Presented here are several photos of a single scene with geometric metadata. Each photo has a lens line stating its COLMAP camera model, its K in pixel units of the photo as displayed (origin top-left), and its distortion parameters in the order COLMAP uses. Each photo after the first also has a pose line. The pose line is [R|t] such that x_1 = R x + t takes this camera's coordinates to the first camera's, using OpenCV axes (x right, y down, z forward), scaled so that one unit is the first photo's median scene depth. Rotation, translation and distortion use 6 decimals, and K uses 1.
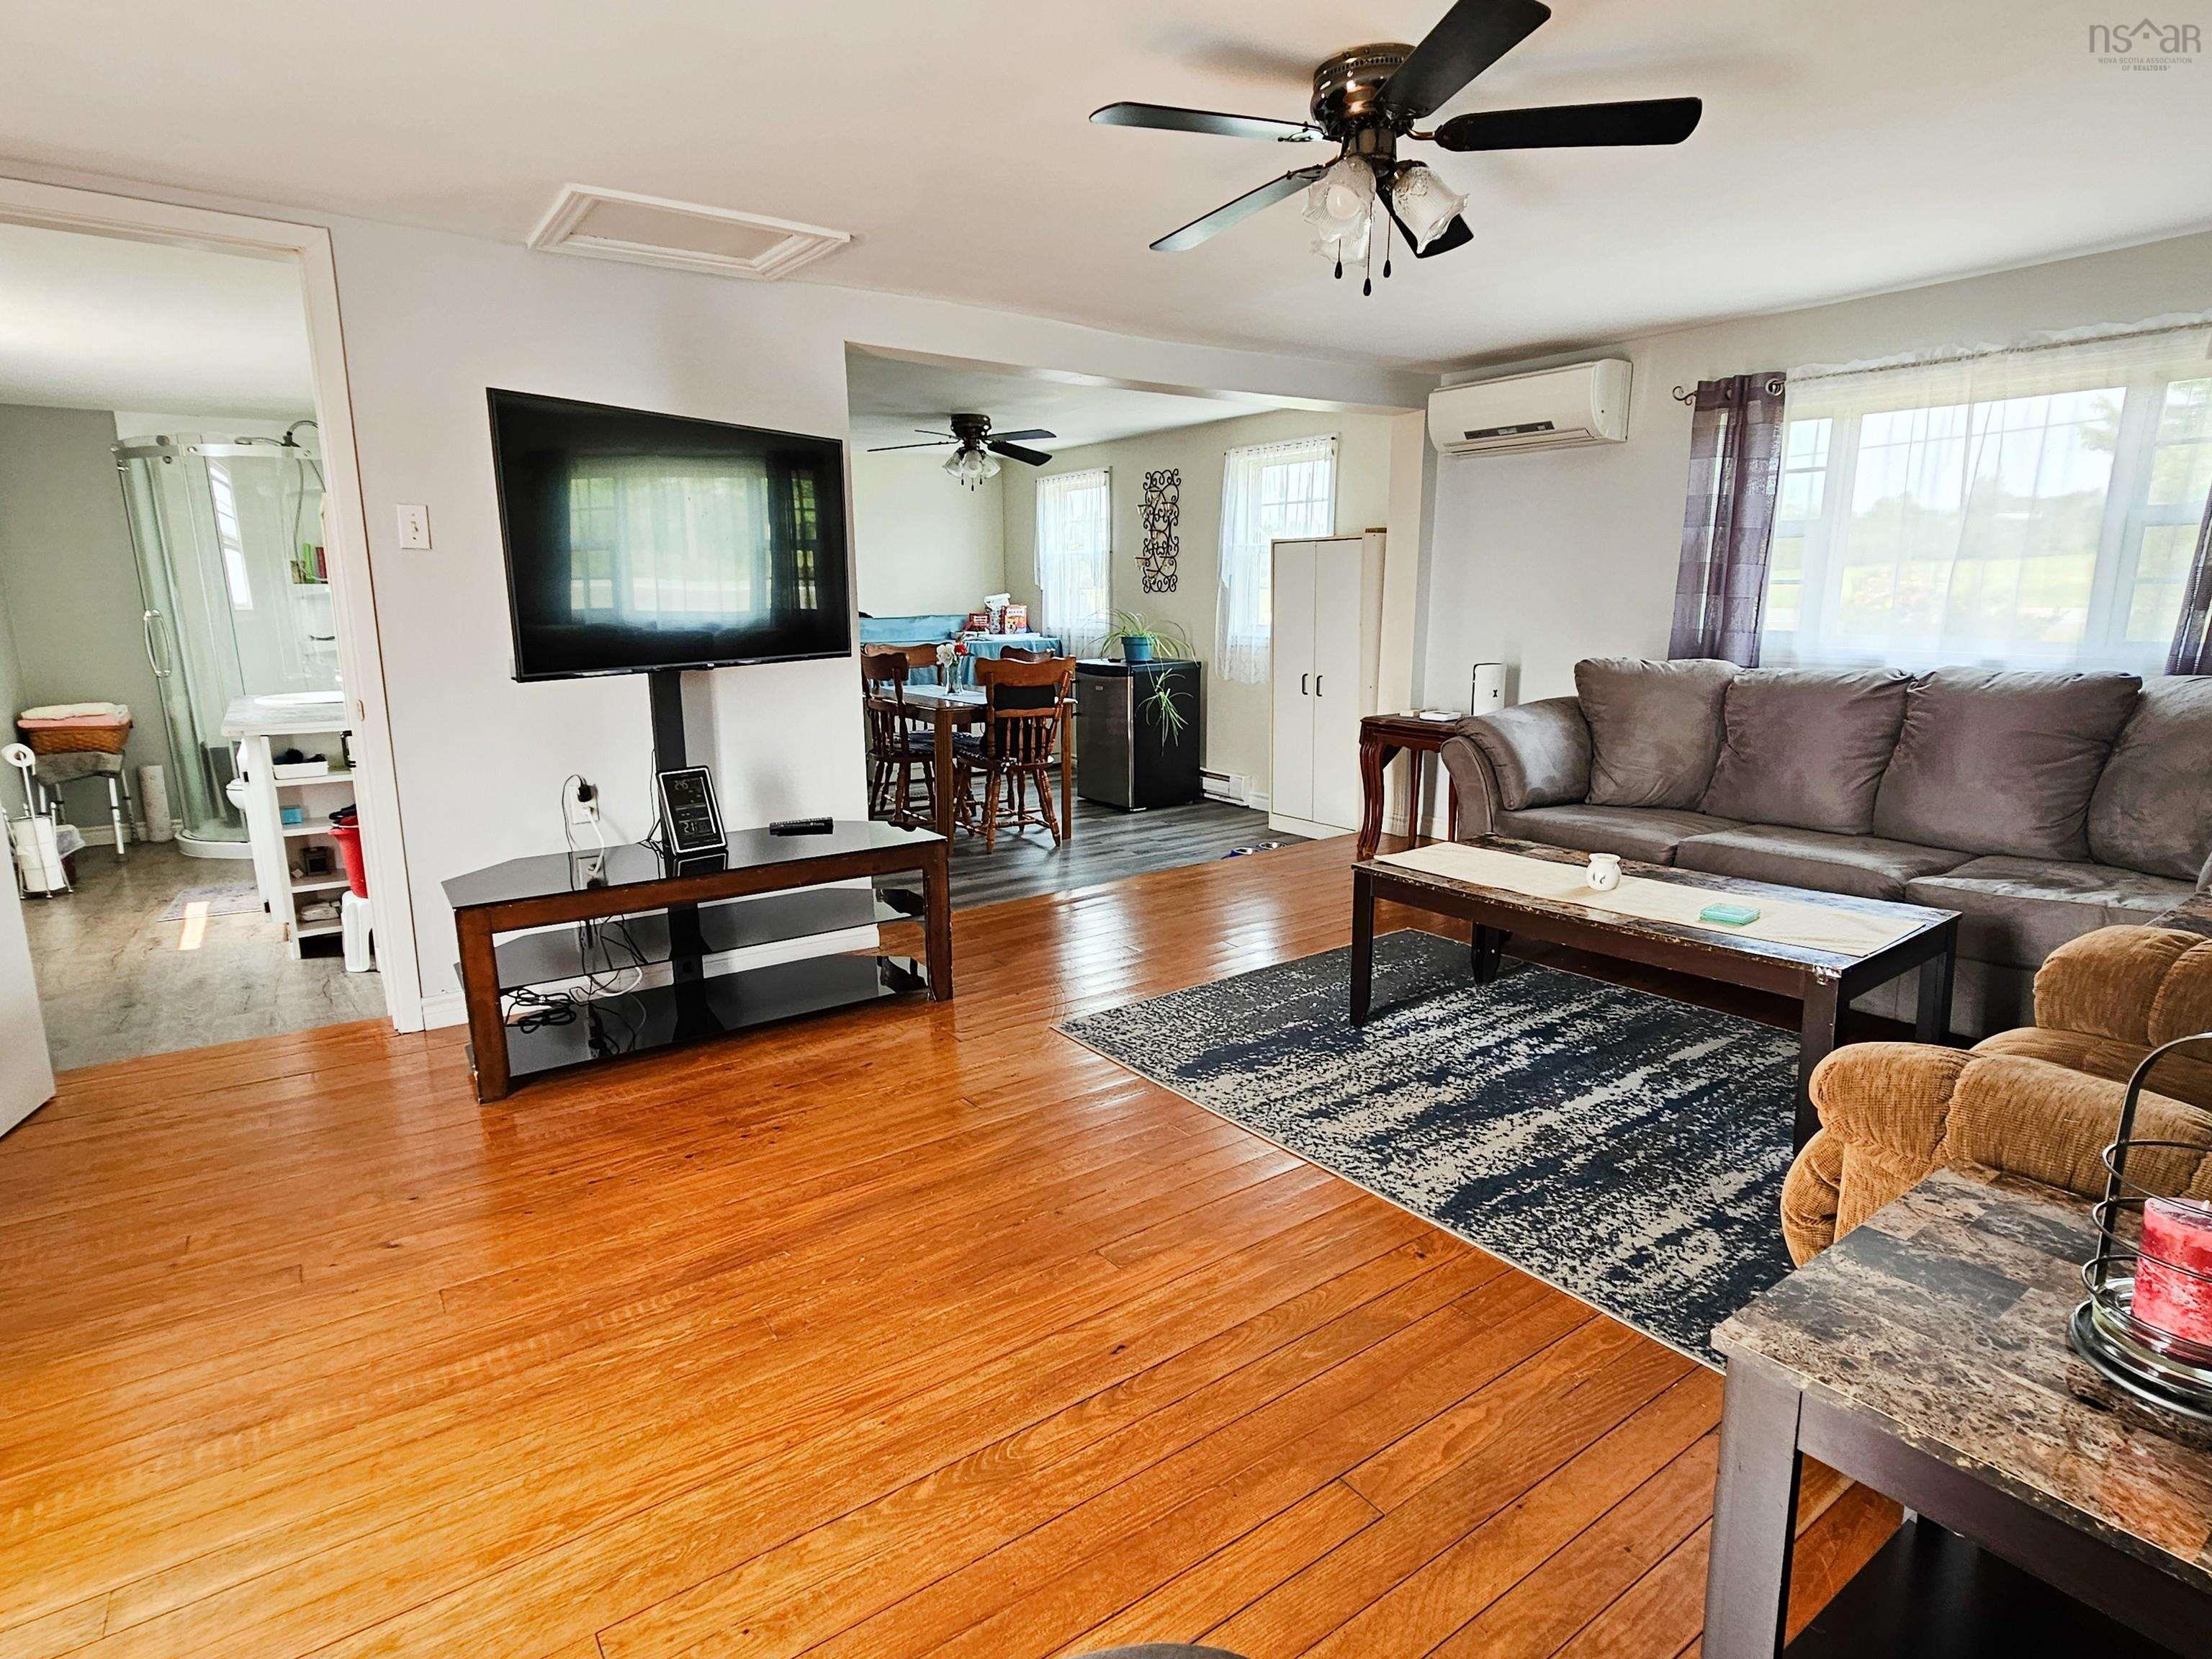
lens RADIAL K [[1162.0, 0, 1106.0], [0, 1162.0, 829.5], [0, 0, 1]] dist [0.002371, 0.001998]
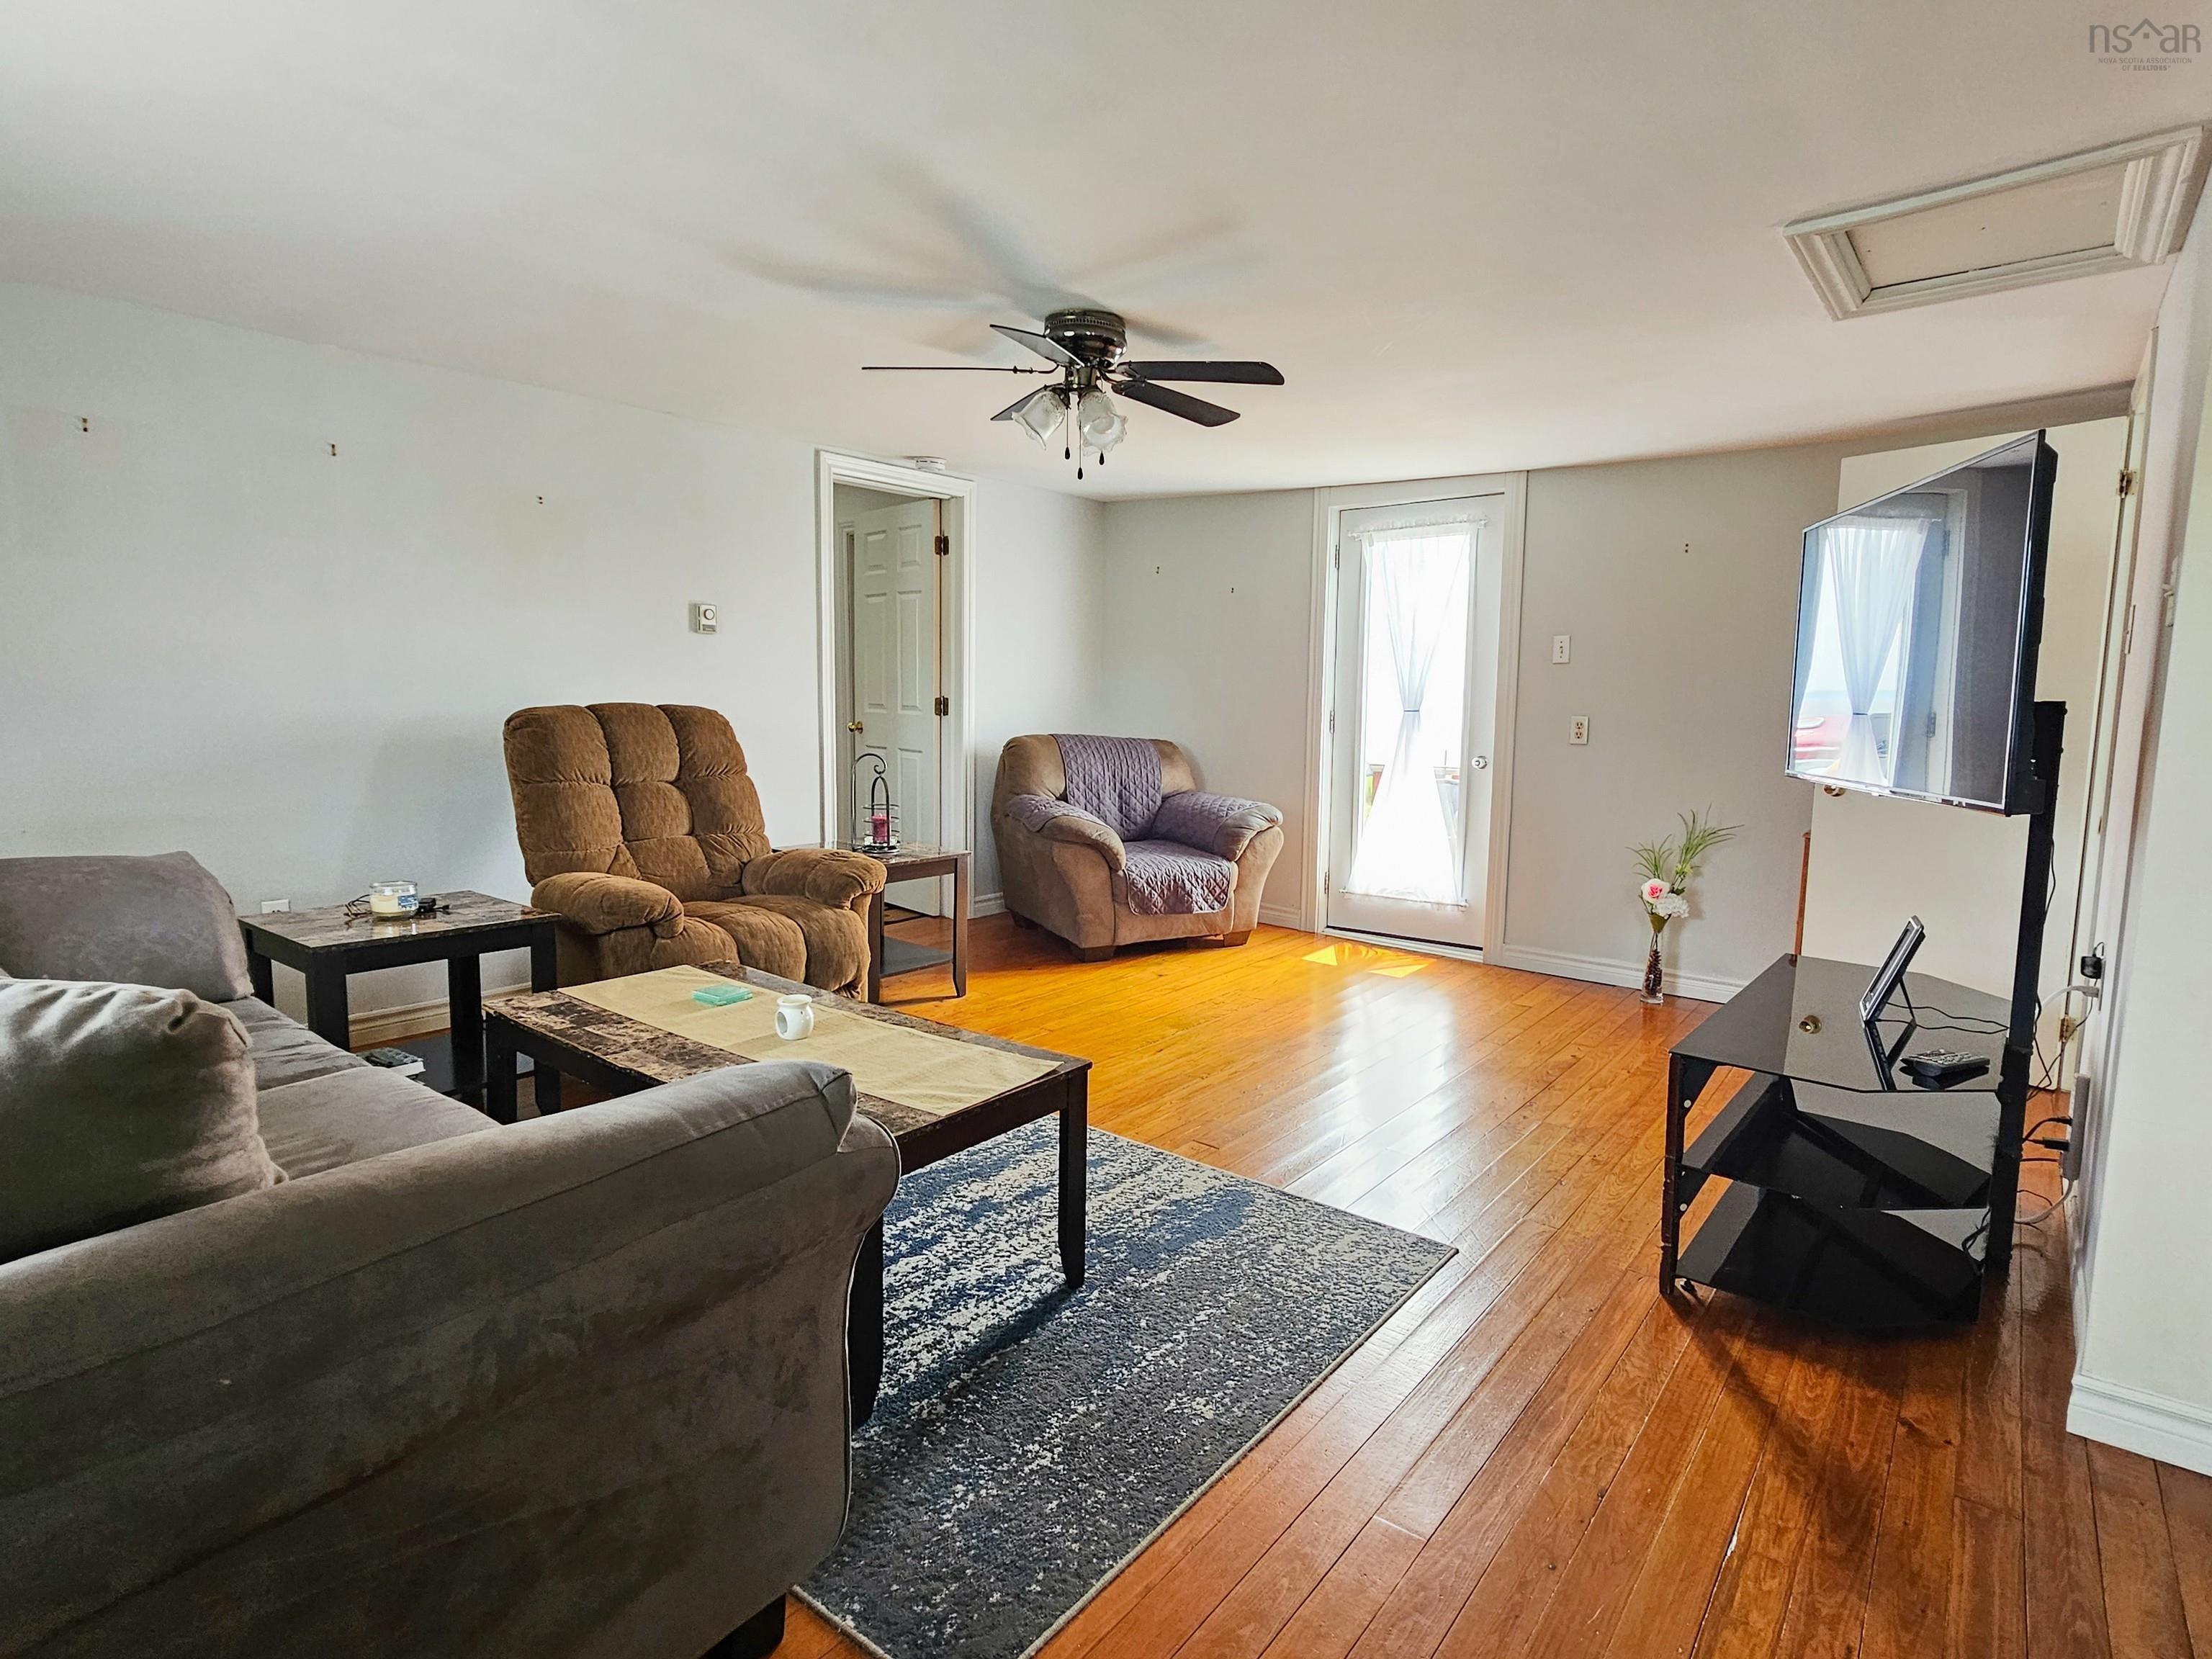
lens RADIAL K [[1162.0, 0, 1106.0], [0, 1162.0, 829.5], [0, 0, 1]] dist [0.002371, 0.001998]
pose [[-0.957430, 0.023413, -0.287715, 0.449707], [-0.067906, 0.950468, 0.303313, -0.361114], [0.280565, 0.309939, -0.908417, 1.776771]]
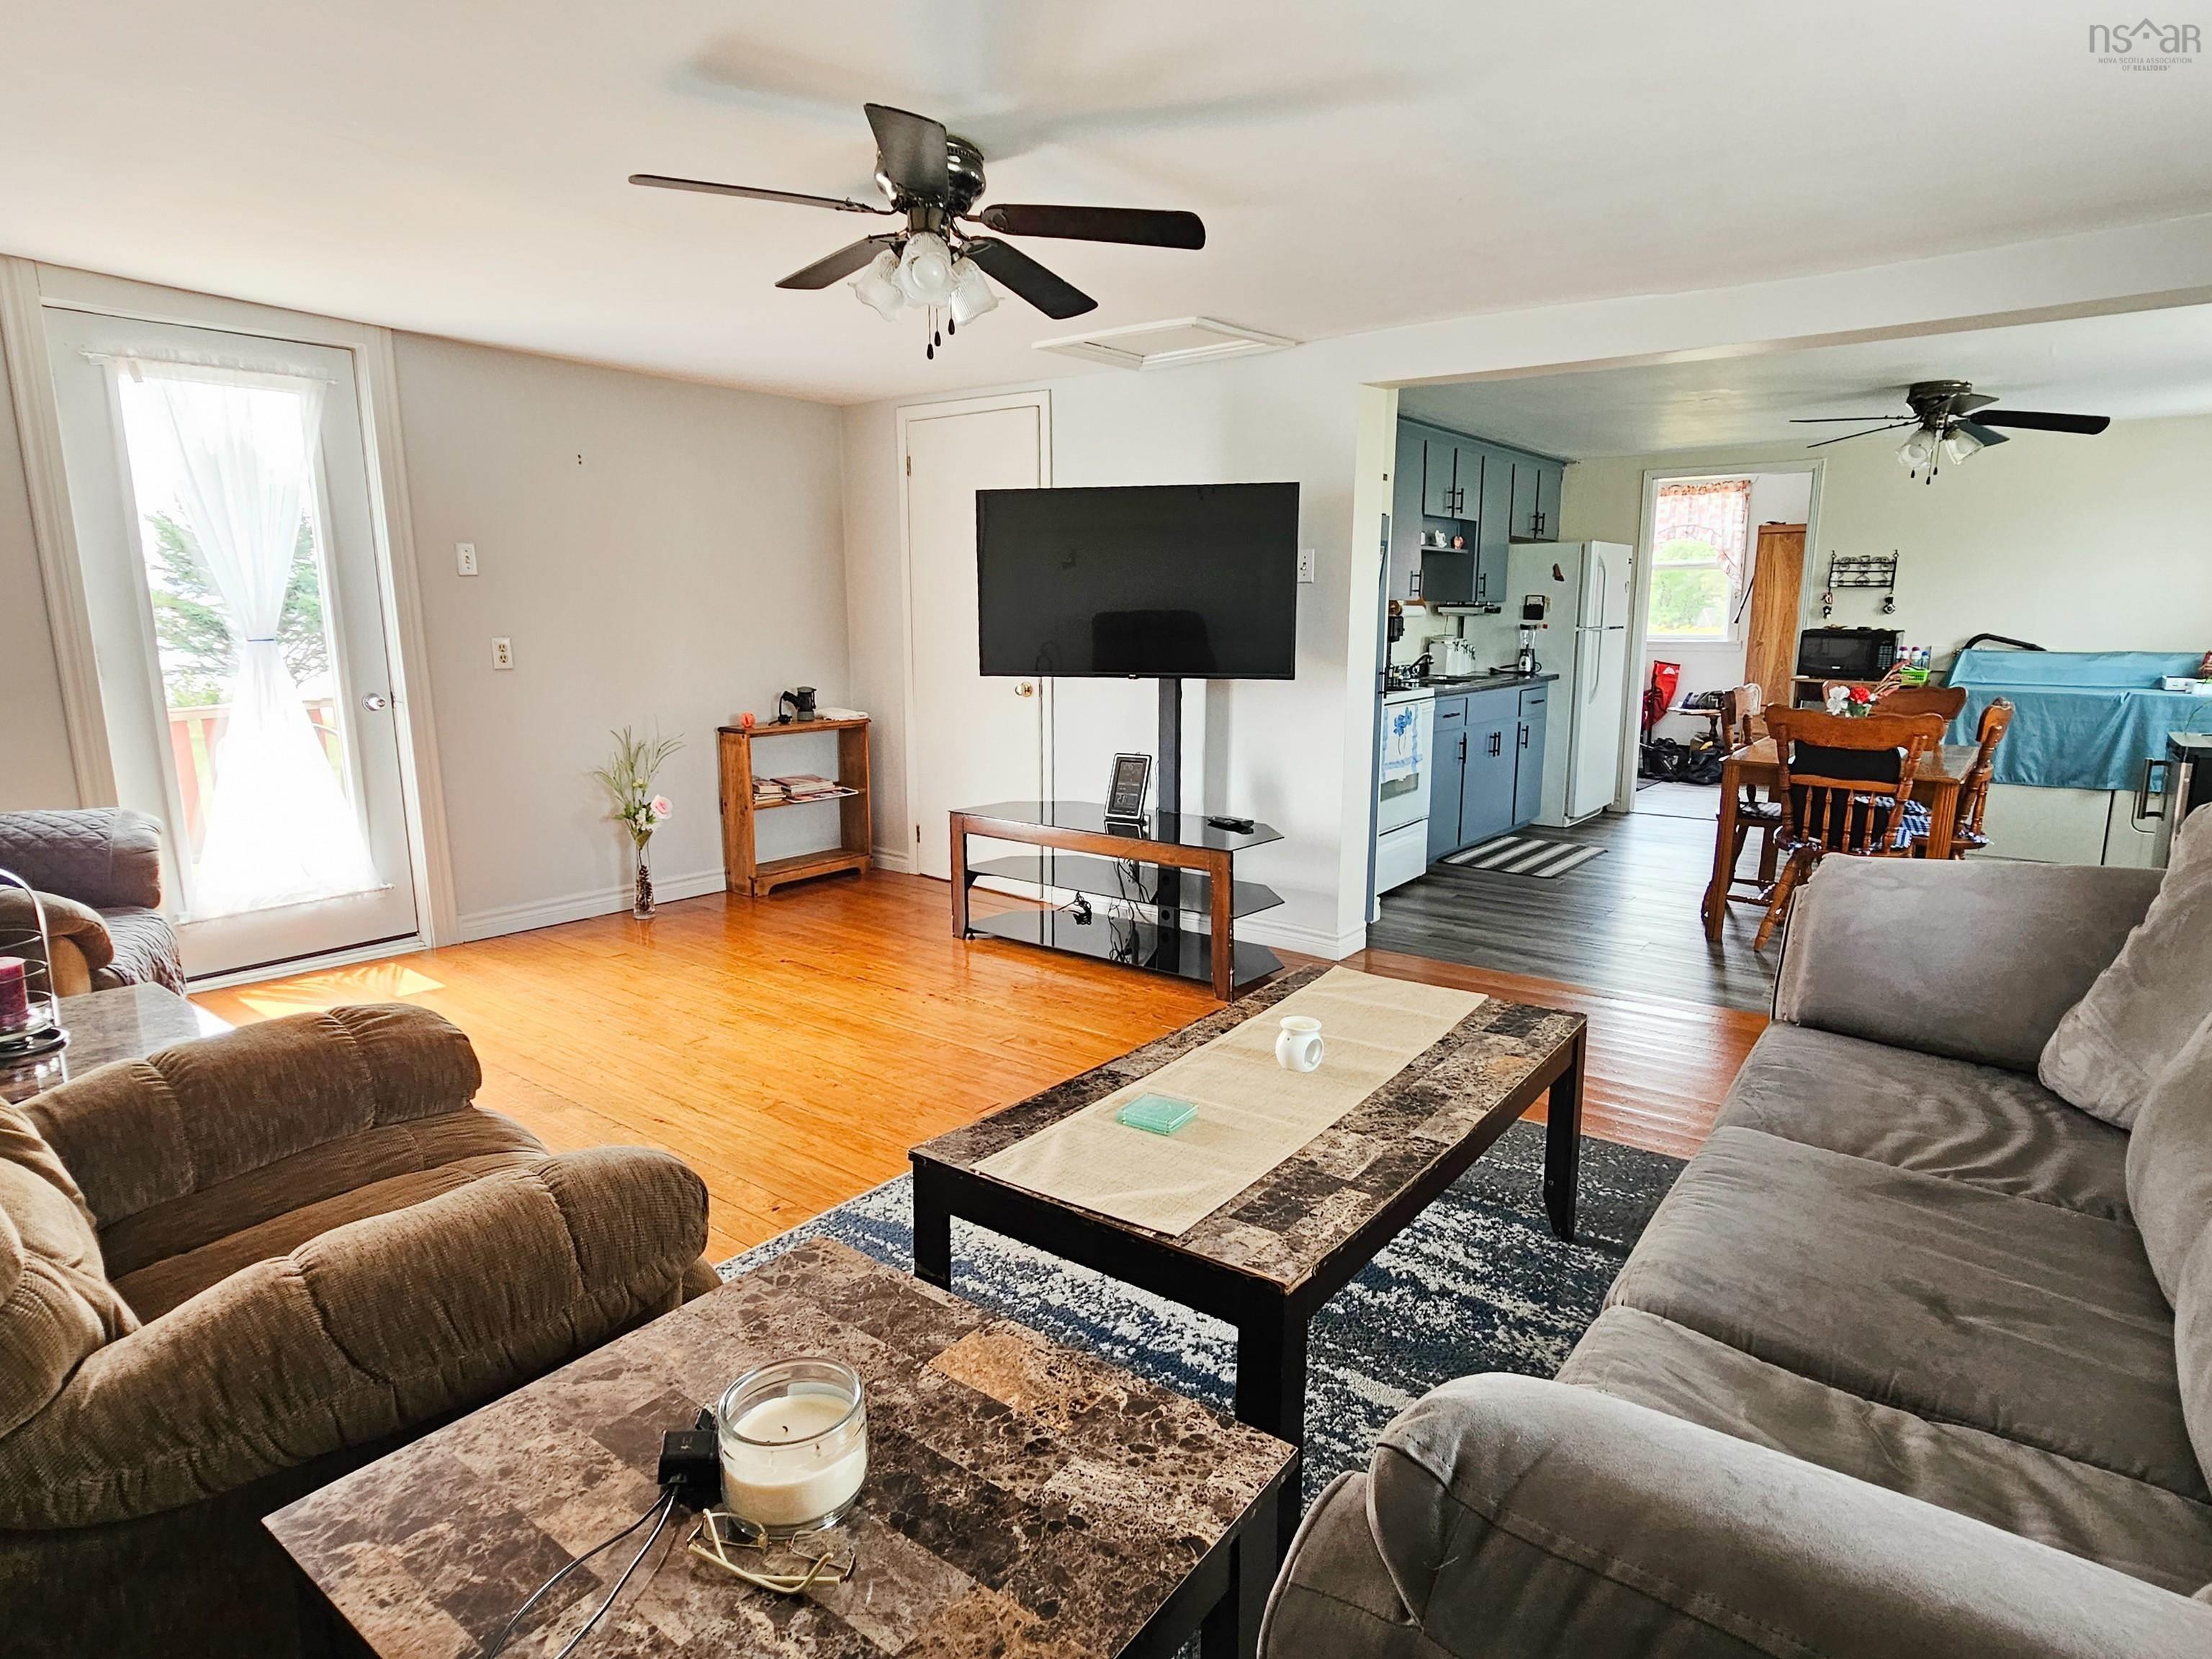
lens RADIAL K [[1213.7, 0, 1106.0], [0, 1213.7, 829.5], [0, 0, 1]] dist [-0.018345, 0.000952]
pose [[0.294692, 0.178171, -0.938835, 1.043533], [-0.193357, 0.973260, 0.124011, -0.153414], [0.935826, 0.144985, 0.321263, 0.638860]]
